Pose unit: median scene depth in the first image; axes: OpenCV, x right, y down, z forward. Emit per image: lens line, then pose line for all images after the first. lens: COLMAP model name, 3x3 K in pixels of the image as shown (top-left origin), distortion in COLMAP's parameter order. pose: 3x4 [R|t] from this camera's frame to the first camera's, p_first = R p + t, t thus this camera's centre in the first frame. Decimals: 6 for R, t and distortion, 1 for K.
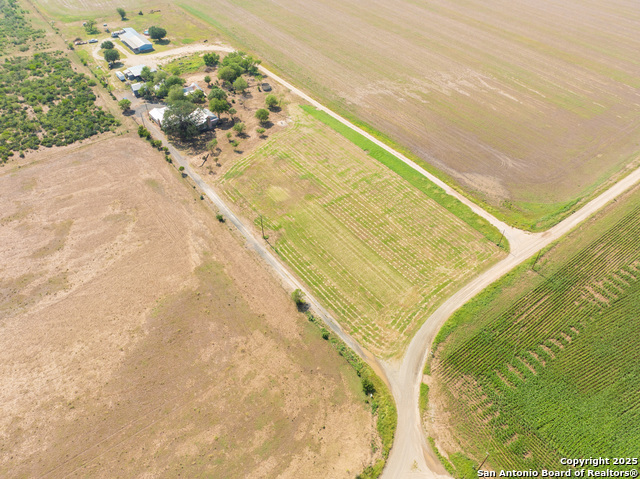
lens RADIAL K [[450.6, 0, 320.0], [0, 450.6, 239.5], [0, 0, 1]] dist [-0.045331, 0.013466]
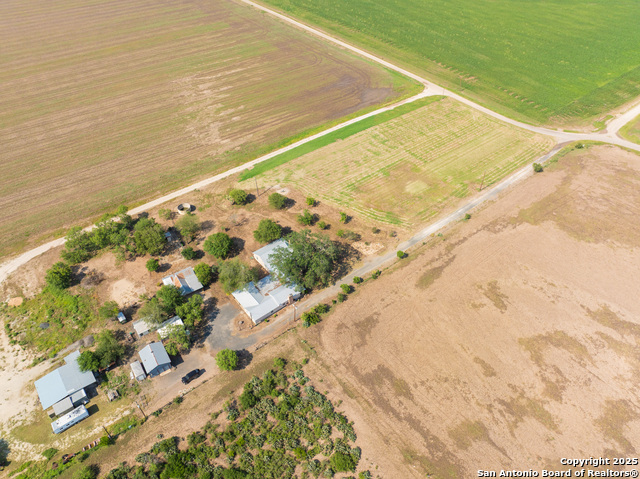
lens RADIAL K [[450.6, 0, 320.0], [0, 450.6, 239.5], [0, 0, 1]] dist [-0.045331, 0.013466]
pose [[-0.027572, -0.695943, 0.717567, -0.922933], [0.686952, 0.508288, 0.519366, -0.738108], [-0.726180, 0.507254, 0.464065, 0.734912]]
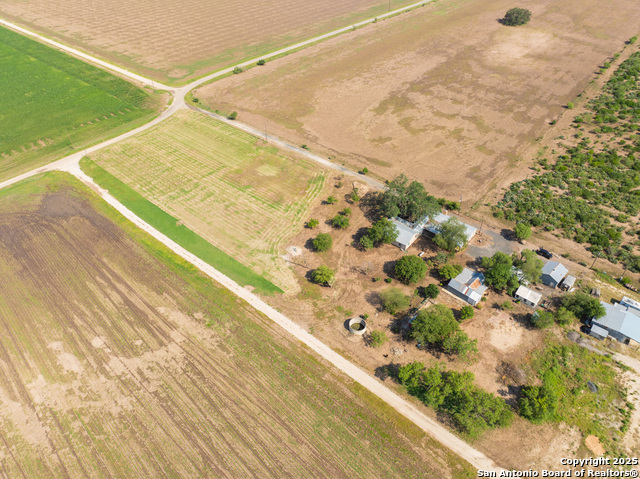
lens RADIAL K [[450.6, 0, 320.0], [0, 450.6, 239.5], [0, 0, 1]] dist [-0.045331, 0.013466]
pose [[-0.973709, 0.141283, -0.178691, 0.002801], [-0.161400, 0.125680, 0.978854, -1.186315], [0.160753, 0.981959, -0.099573, 1.294702]]
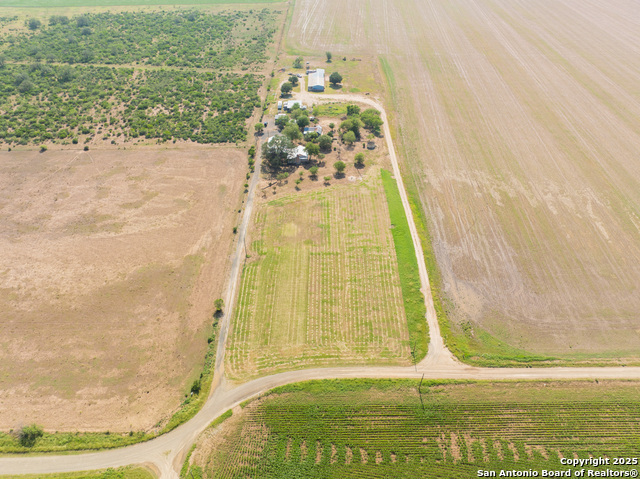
lens RADIAL K [[450.6, 0, 320.0], [0, 450.6, 239.5], [0, 0, 1]] dist [-0.045331, 0.013466]
pose [[0.803117, 0.368275, -0.468377, 0.532057], [-0.404155, 0.914323, 0.025916, -0.141155], [0.437792, 0.168483, 0.883149, -0.007597]]
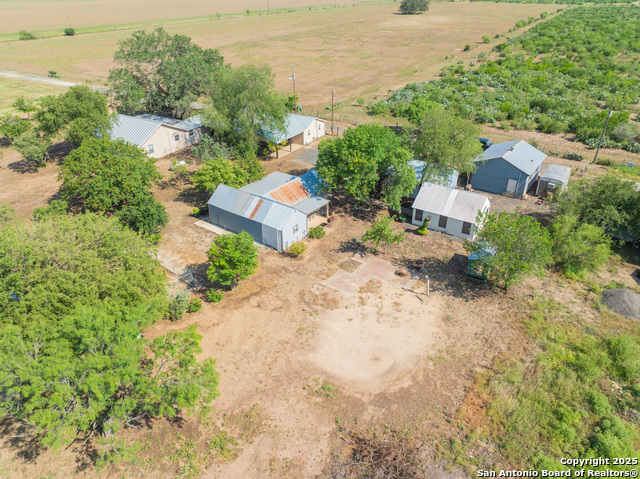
lens RADIAL K [[450.6, 0, 320.0], [0, 450.6, 239.5], [0, 0, 1]] dist [-0.045331, 0.013466]
pose [[-0.929000, 0.182188, -0.322129, -0.319561], [-0.256884, 0.309123, 0.915671, -0.683875], [0.266402, 0.933408, -0.240374, 1.427321]]
